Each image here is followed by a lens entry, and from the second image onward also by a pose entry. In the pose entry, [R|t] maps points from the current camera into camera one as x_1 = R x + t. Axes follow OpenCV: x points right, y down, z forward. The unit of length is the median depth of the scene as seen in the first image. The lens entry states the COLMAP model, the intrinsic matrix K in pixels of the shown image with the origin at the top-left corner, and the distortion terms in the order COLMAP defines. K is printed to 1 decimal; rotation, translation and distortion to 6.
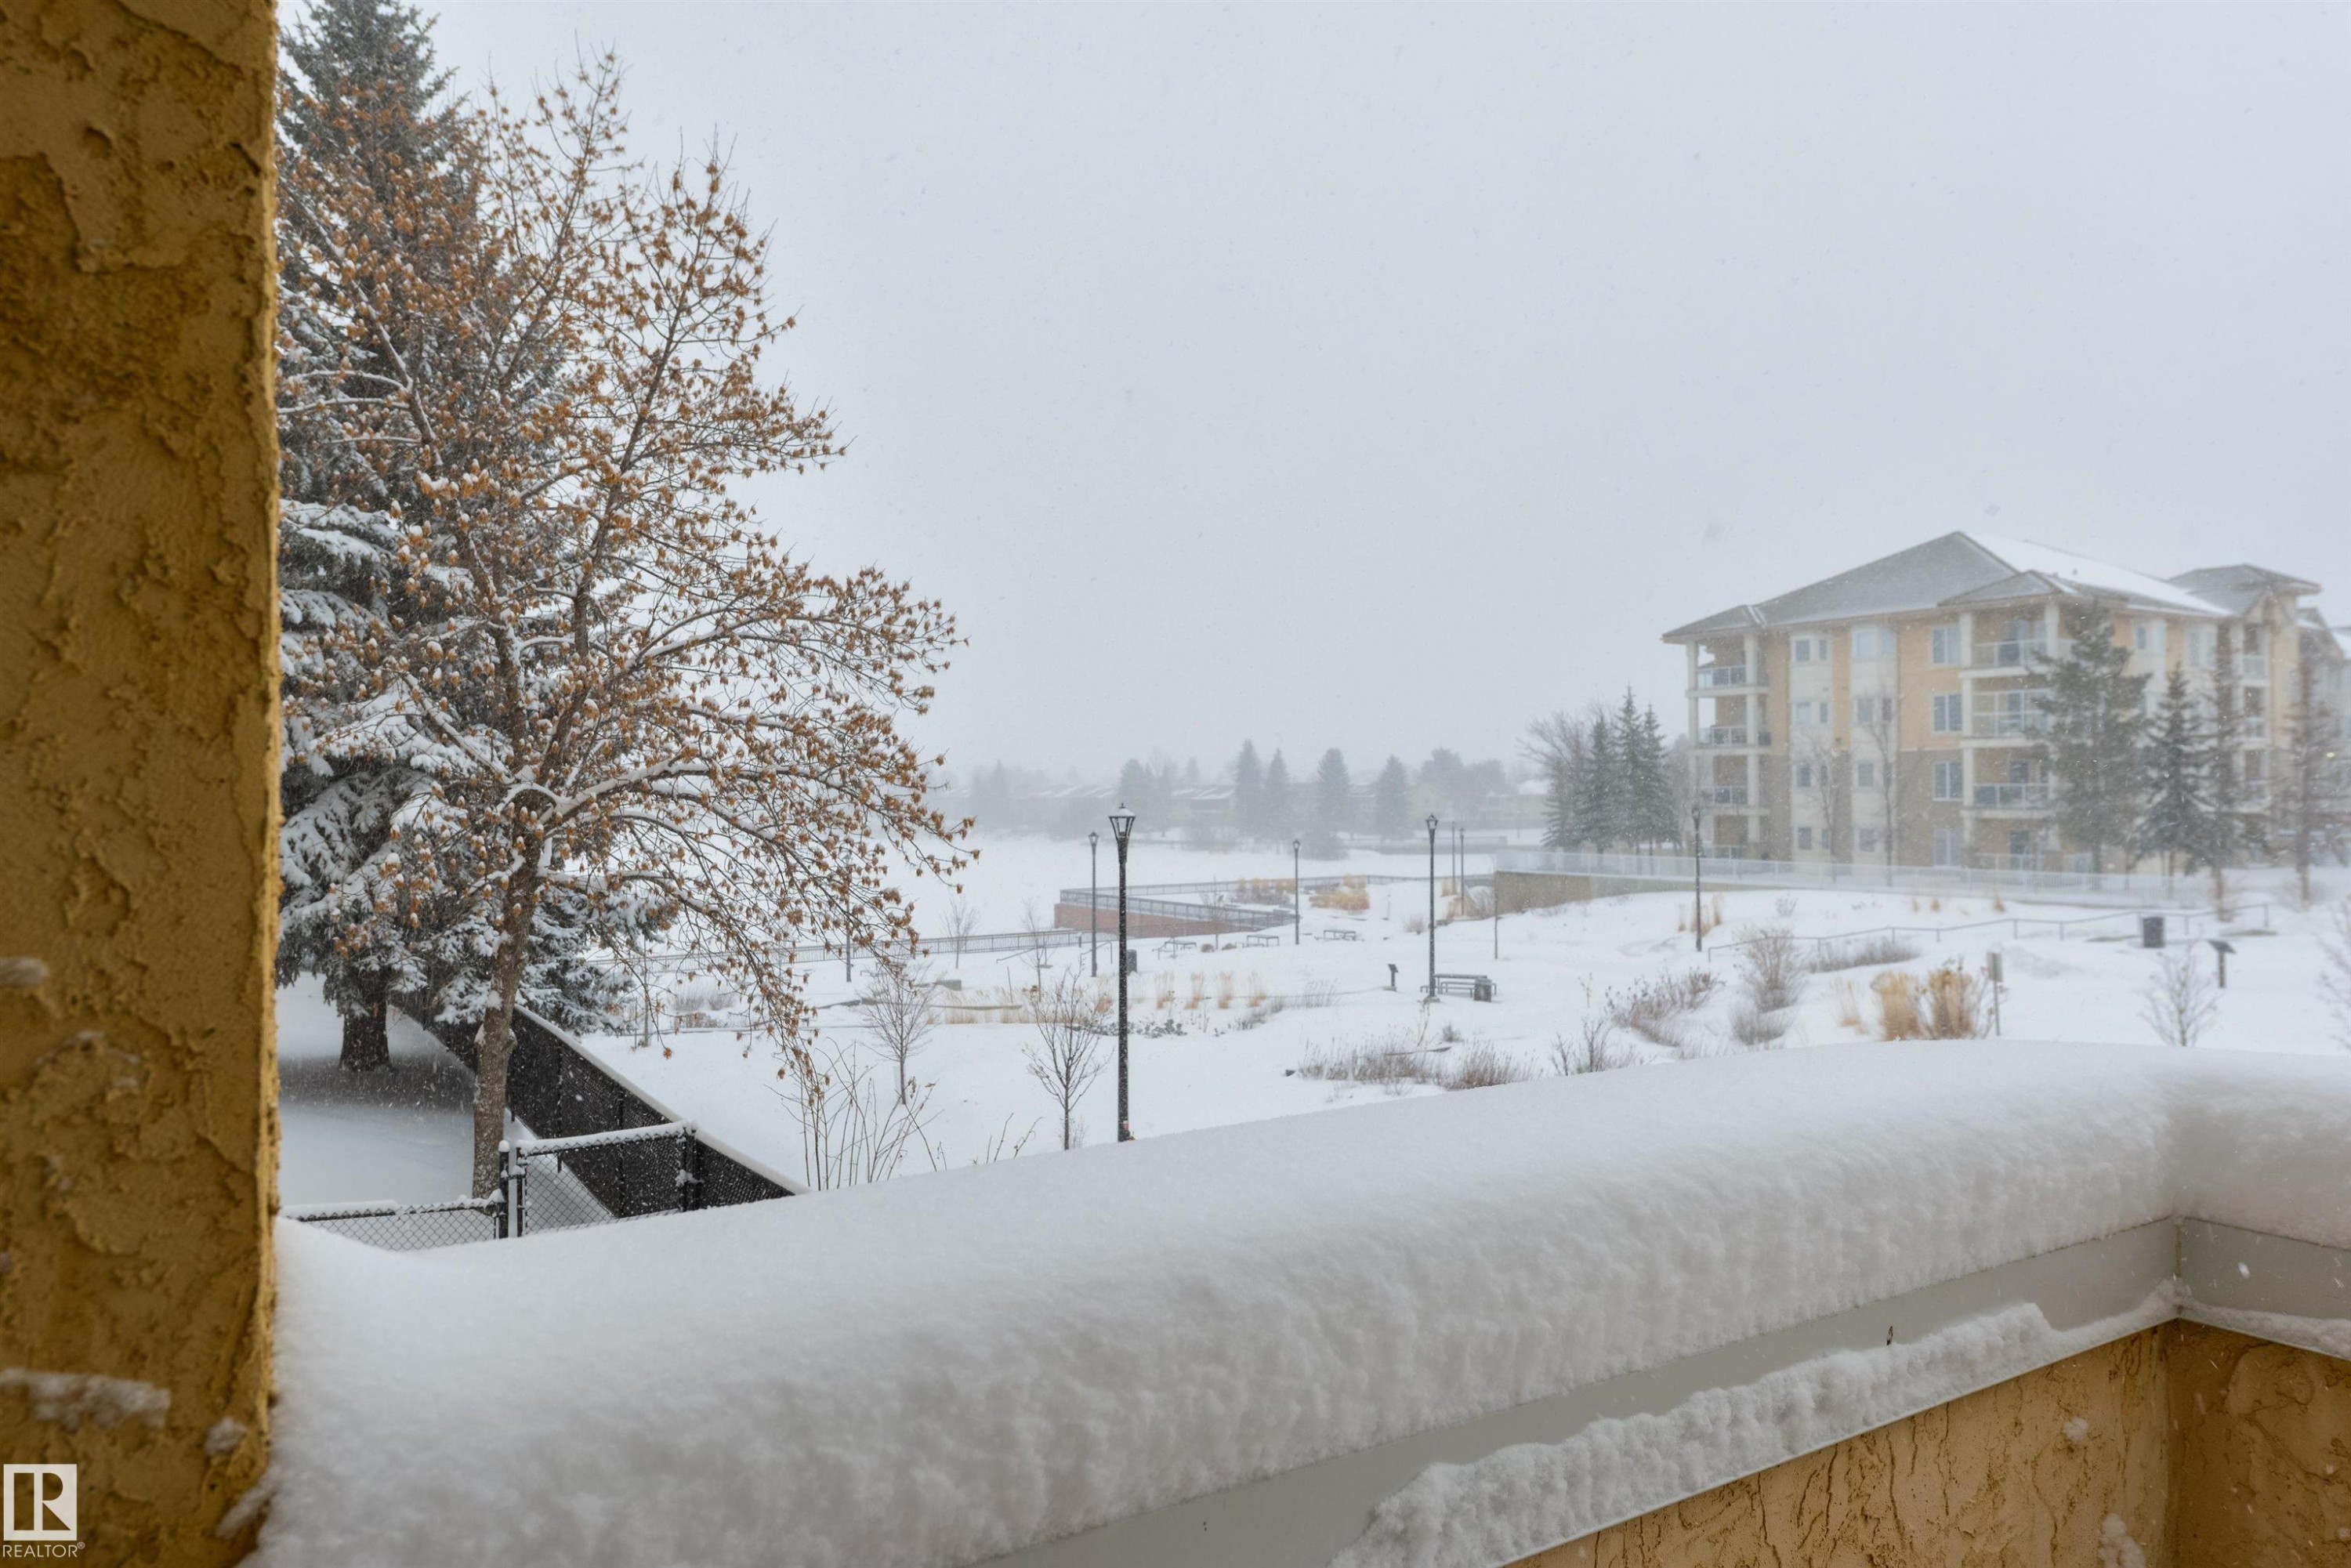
lens RADIAL K [[1515.2, 0, 1179.8], [0, 1515.2, 815.6], [0, 0, 1]] dist [-0.006796, -0.001437]
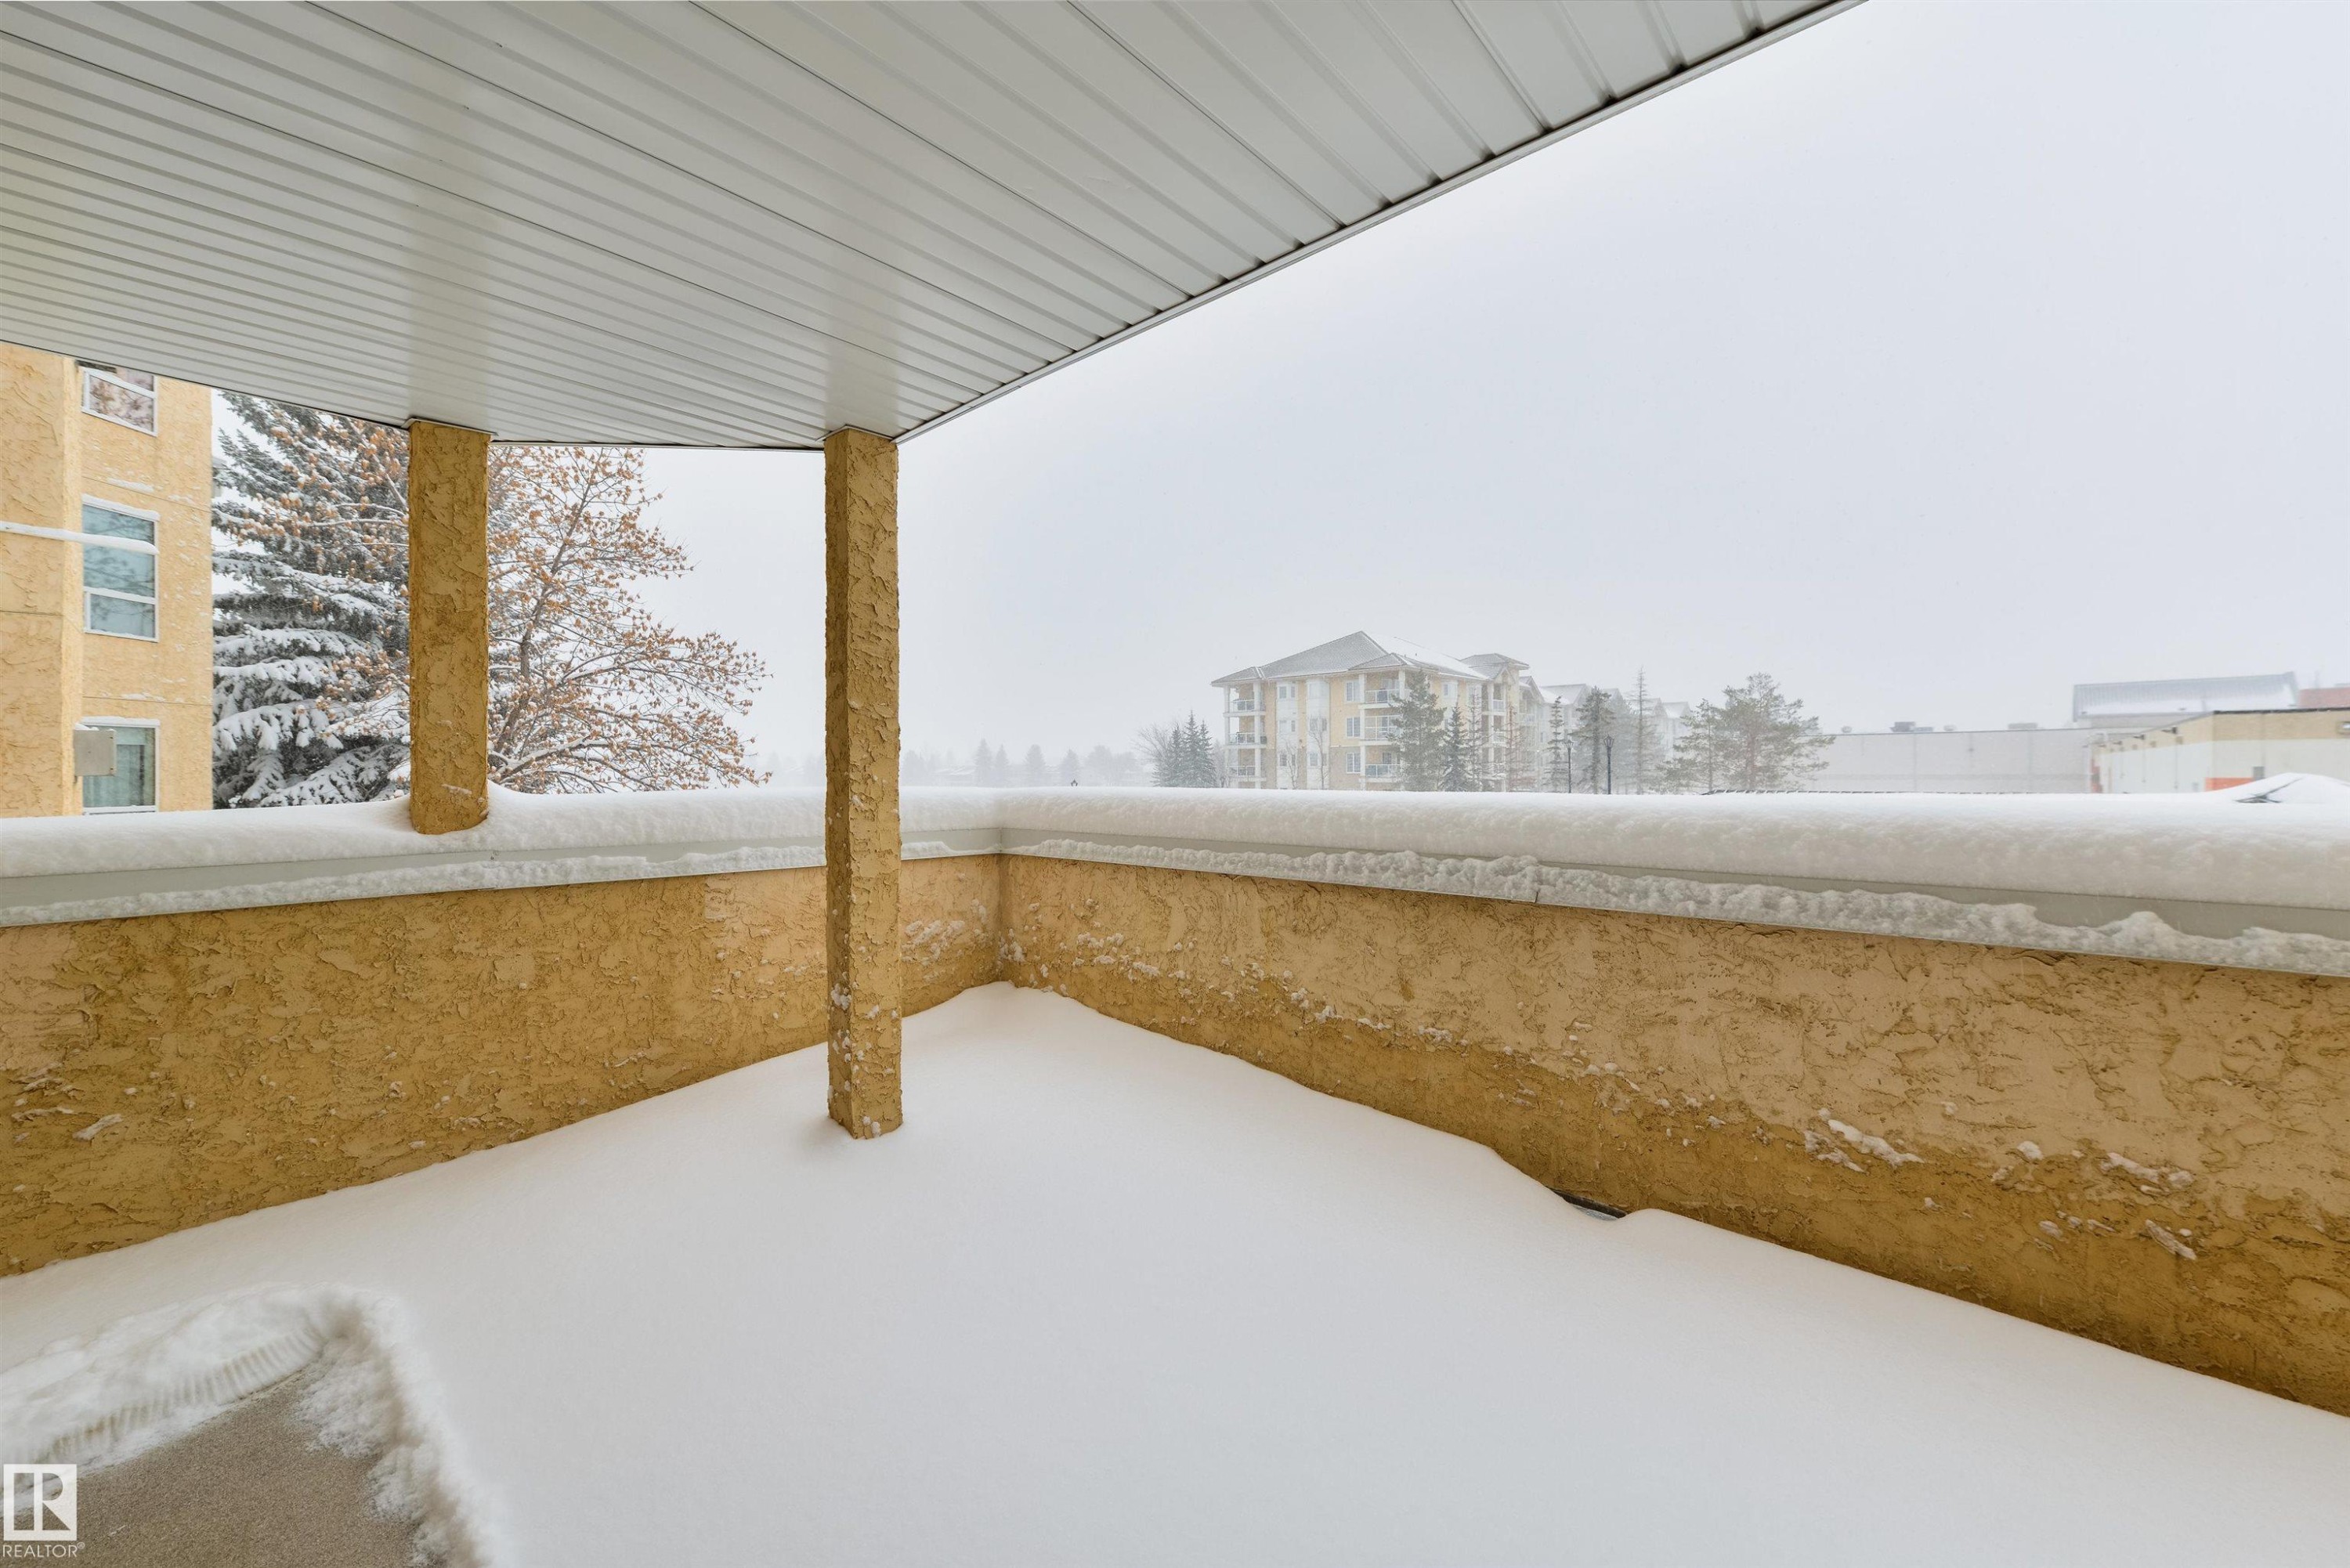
lens RADIAL K [[927.8, 0, 1196.1], [0, 927.8, 778.4], [0, 0, 1]] dist [0.001537, -0.000339]
pose [[0.967884, -0.000711, 0.251395, 0.066102], [0.003433, 0.999940, -0.010392, 0.019682], [-0.251373, 0.010921, 0.967829, -0.181126]]
